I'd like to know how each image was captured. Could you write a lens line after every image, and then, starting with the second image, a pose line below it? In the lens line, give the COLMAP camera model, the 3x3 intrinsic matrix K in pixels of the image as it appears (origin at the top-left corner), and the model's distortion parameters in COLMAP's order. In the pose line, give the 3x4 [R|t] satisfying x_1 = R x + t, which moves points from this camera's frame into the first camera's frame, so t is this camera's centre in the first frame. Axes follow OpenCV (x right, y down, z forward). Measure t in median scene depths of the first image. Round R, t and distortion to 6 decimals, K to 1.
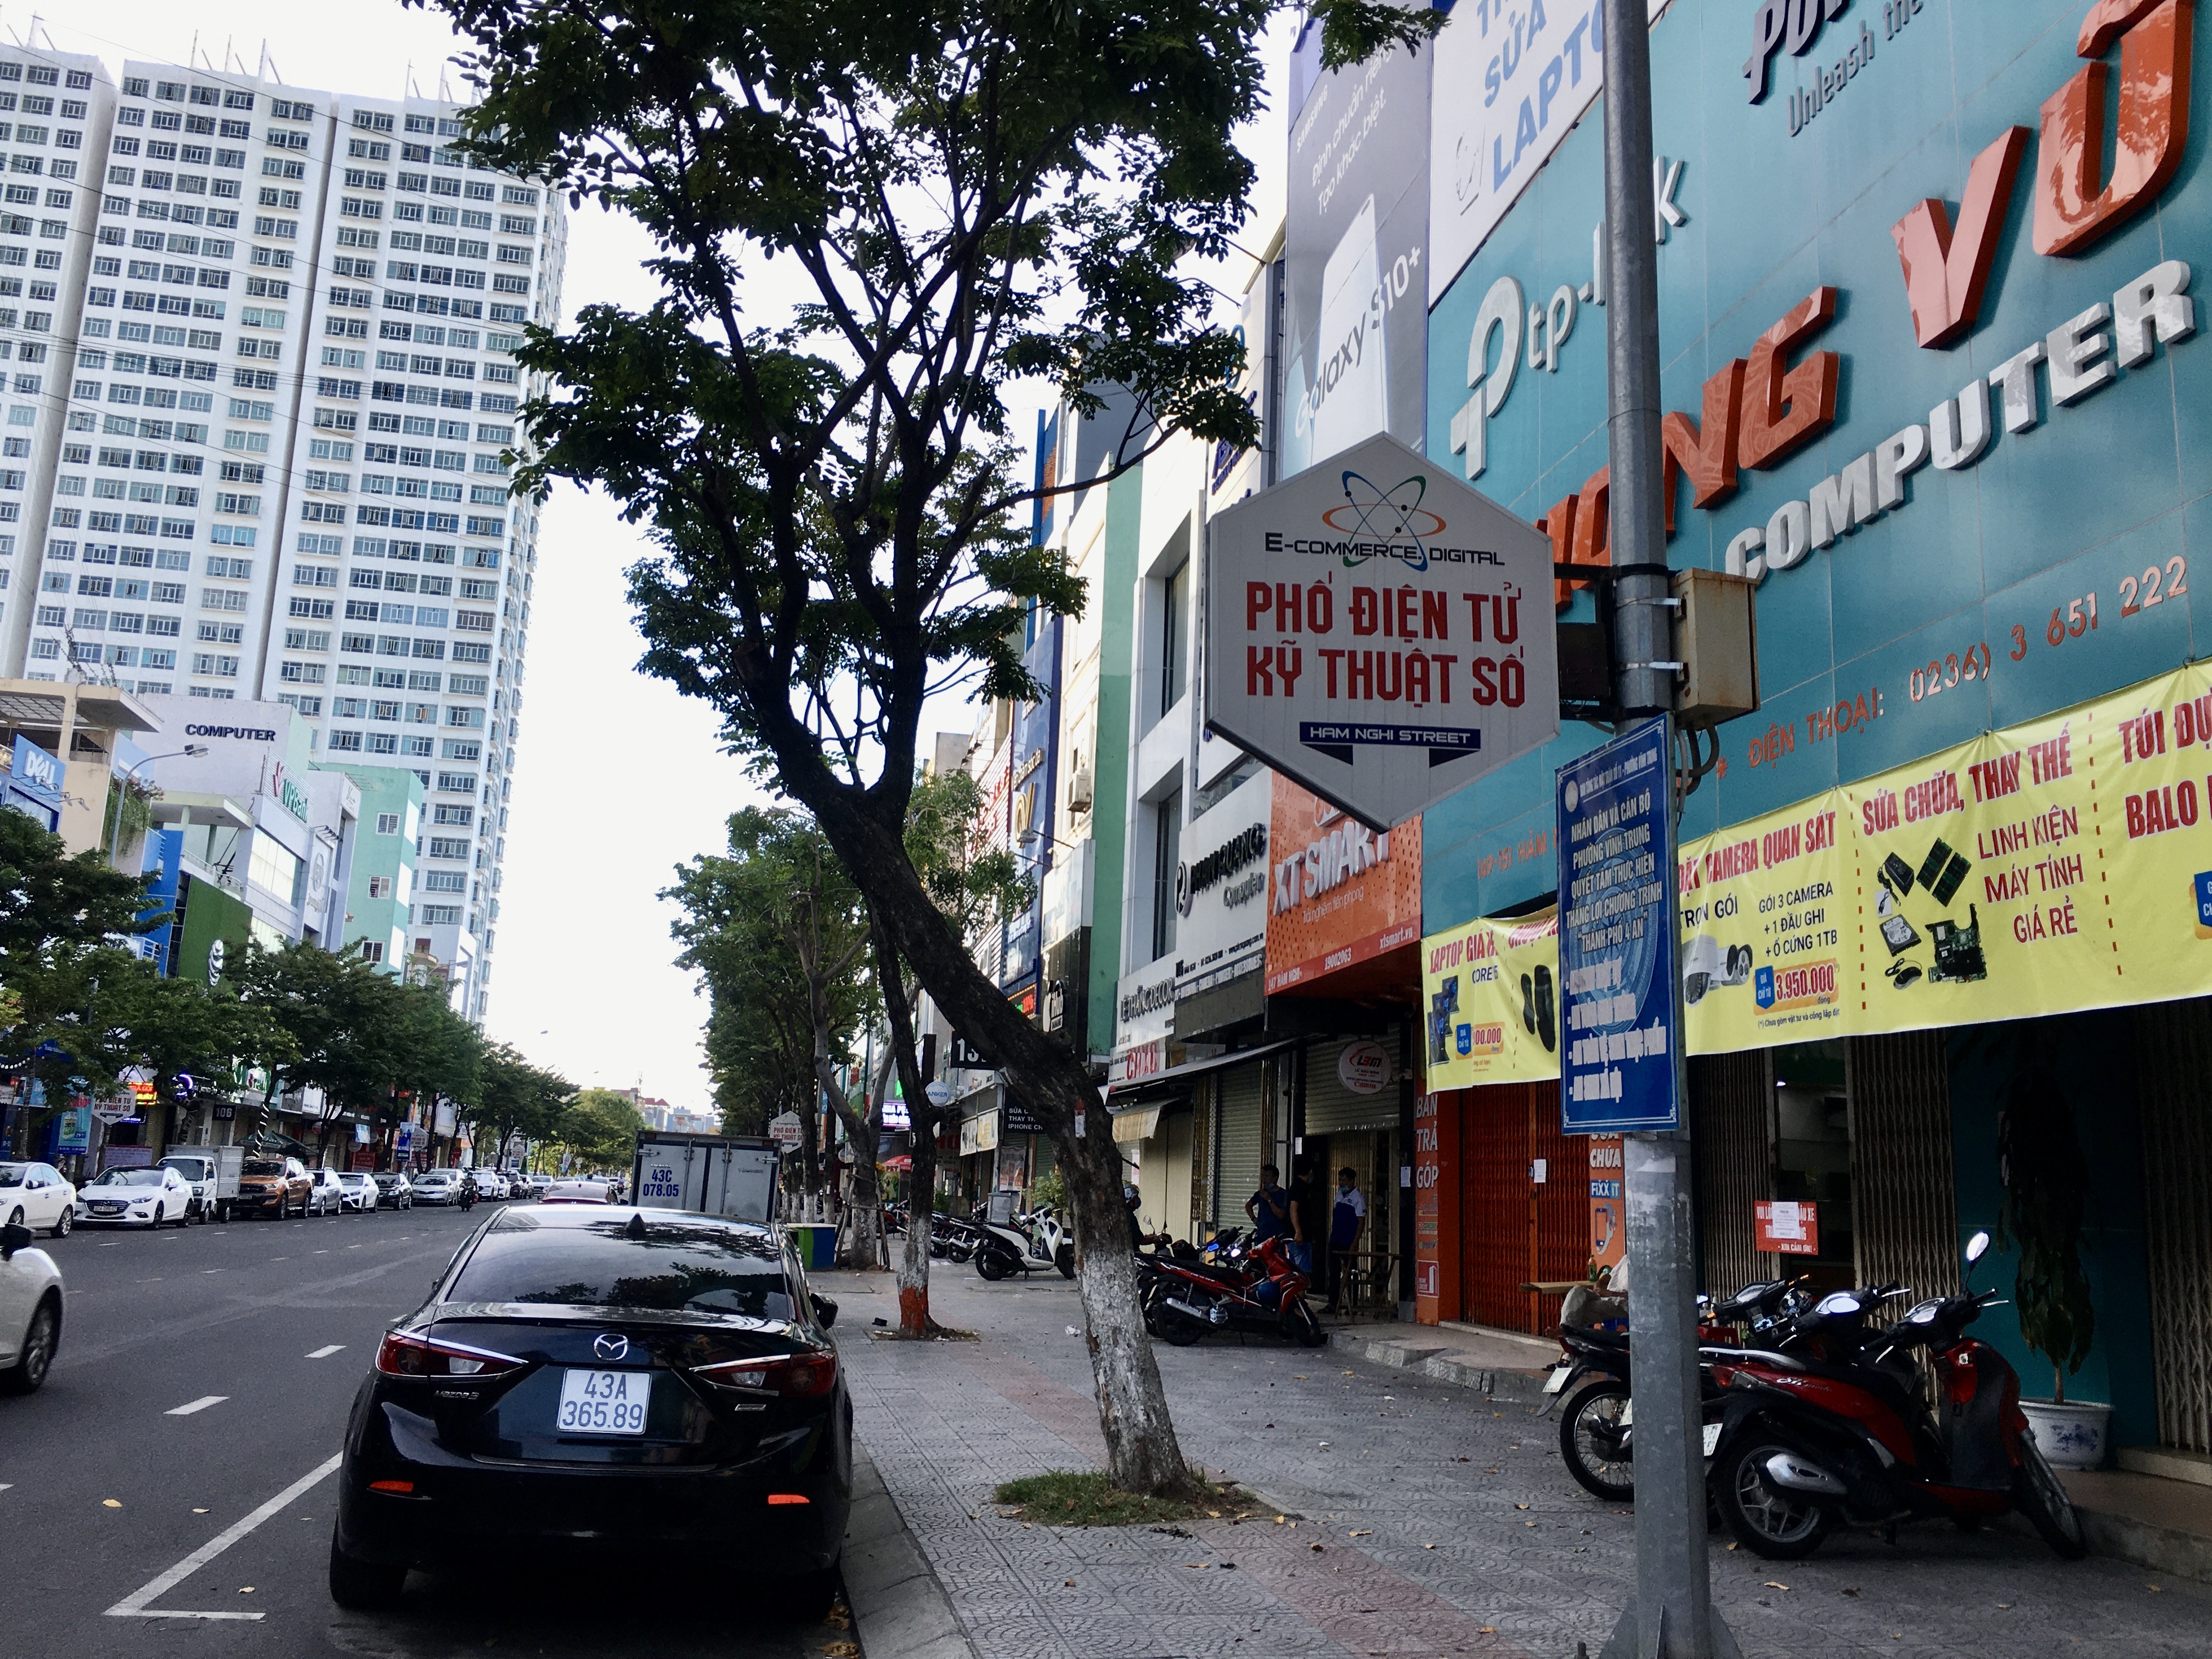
lens RADIAL K [[1870.4, 0, 1090.5], [0, 1870.4, 831.5], [0, 0, 1]] dist [0.040307, -0.013055]
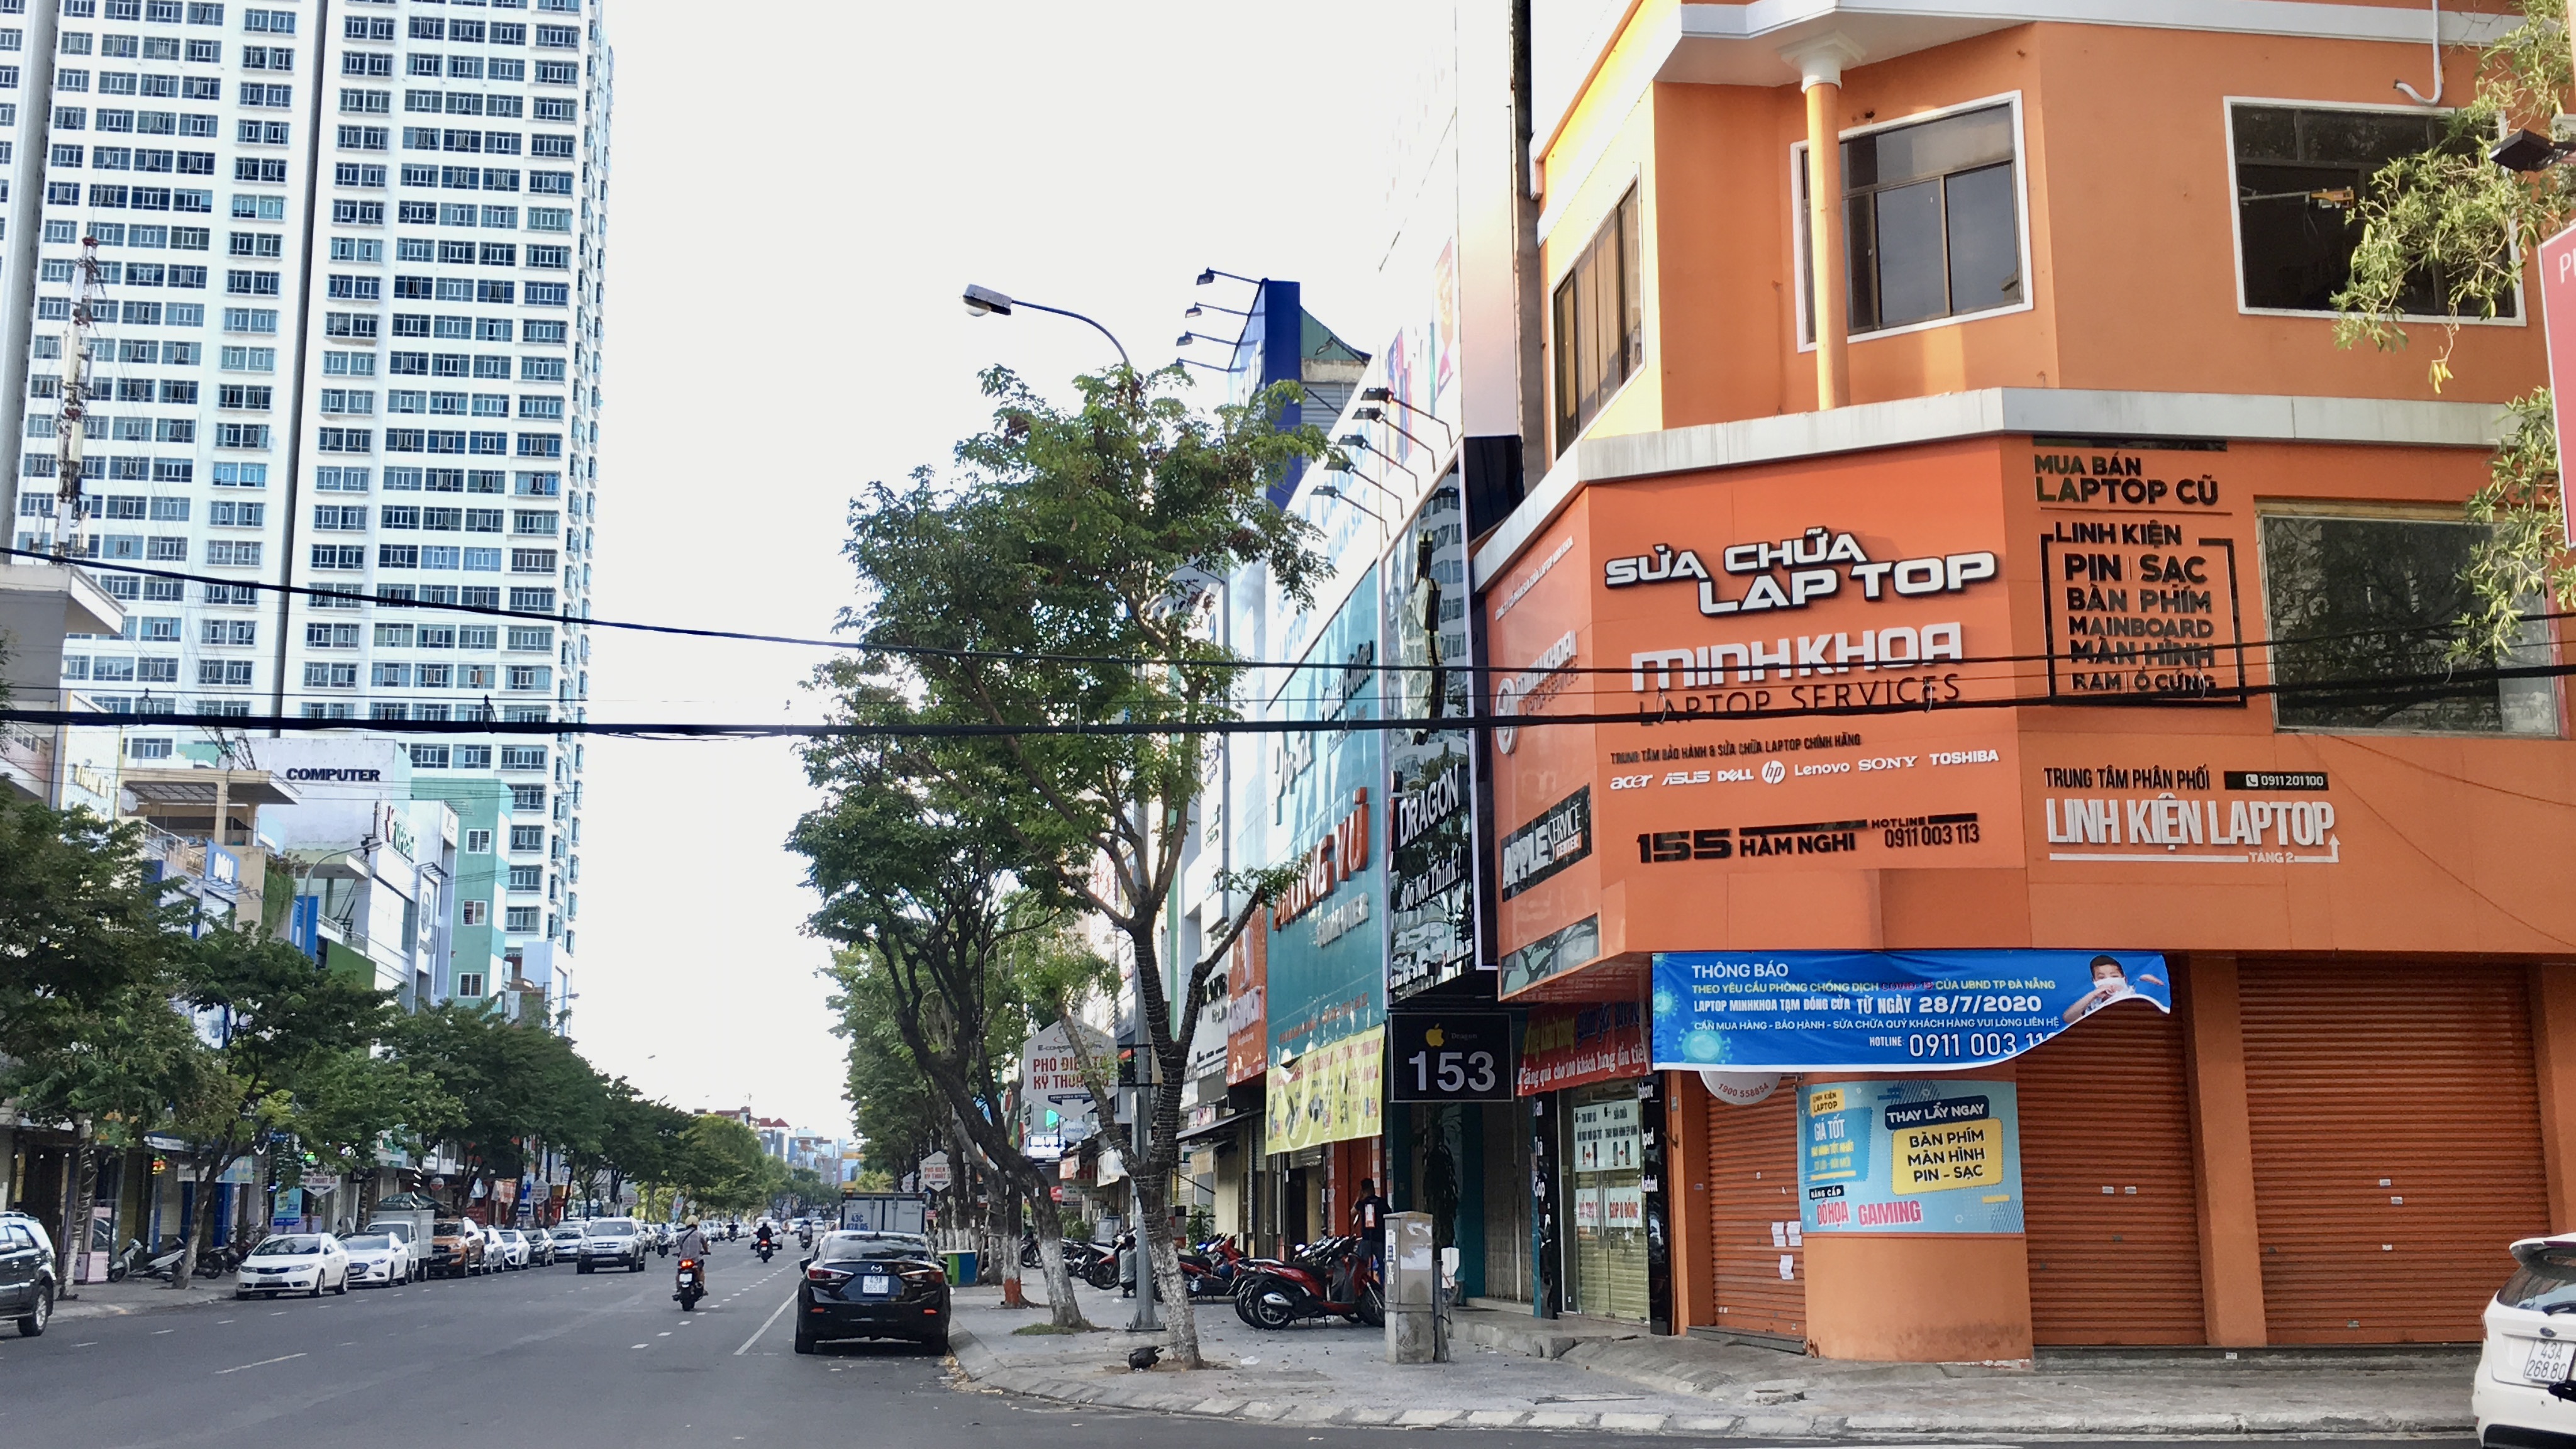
lens RADIAL K [[2776.0, 0, 1299.3], [0, 2776.0, 716.0], [0, 0, 1]] dist [0.072666, 0.000000]
pose [[0.998319, -0.051427, -0.026720, 0.038455], [0.051767, 0.998585, 0.012208, -0.041331], [0.026054, -0.013570, 0.999568, -0.221898]]
